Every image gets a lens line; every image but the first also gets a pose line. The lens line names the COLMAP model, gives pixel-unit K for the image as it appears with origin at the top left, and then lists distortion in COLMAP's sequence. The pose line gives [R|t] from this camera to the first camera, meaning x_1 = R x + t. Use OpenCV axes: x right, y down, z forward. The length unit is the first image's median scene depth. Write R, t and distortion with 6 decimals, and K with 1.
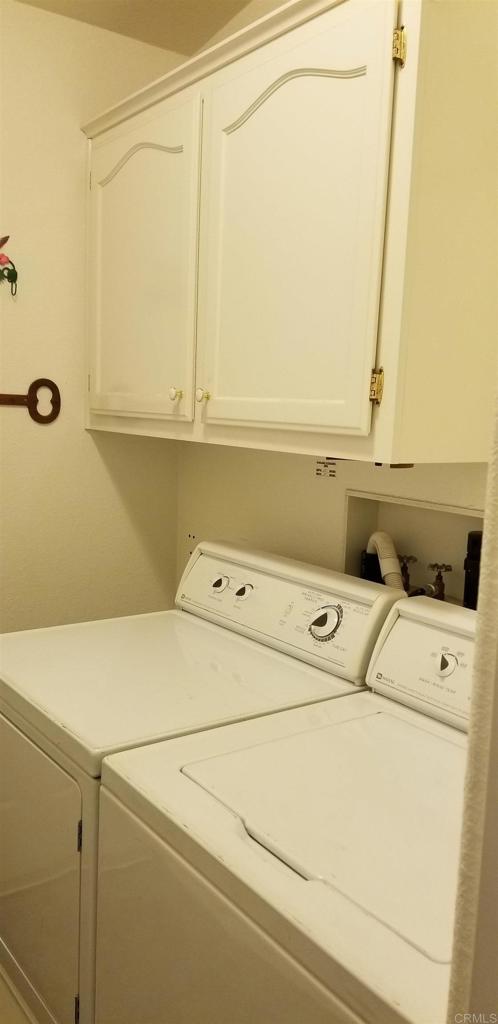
lens RADIAL K [[747.4, 0, 249.0], [0, 747.4, 512.0], [0, 0, 1]] dist [0.007423, -0.003591]
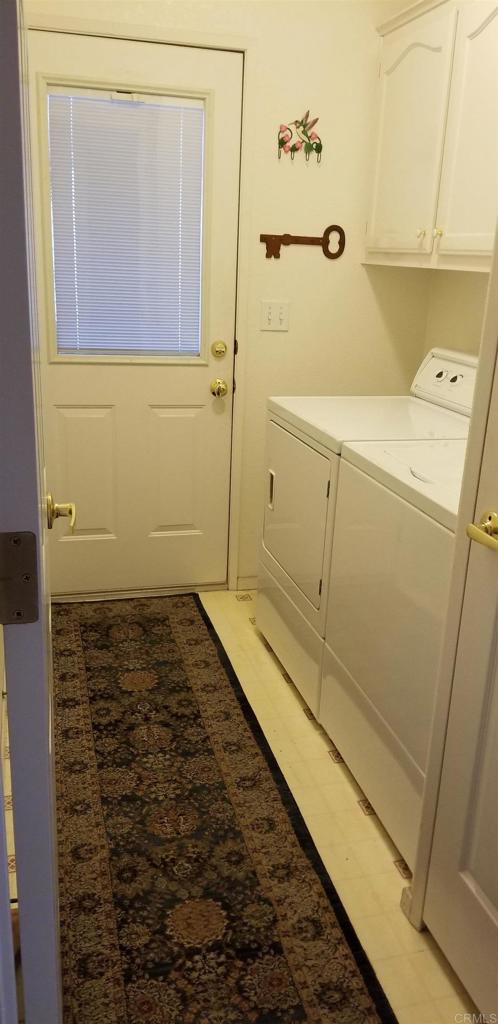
lens RADIAL K [[747.4, 0, 249.0], [0, 747.4, 512.0], [0, 0, 1]] dist [0.007423, -0.003591]
pose [[0.926408, 0.129552, -0.353533, 0.157718], [-0.065293, 0.979992, 0.188021, 0.107437], [0.370818, -0.151101, 0.916331, -0.469761]]
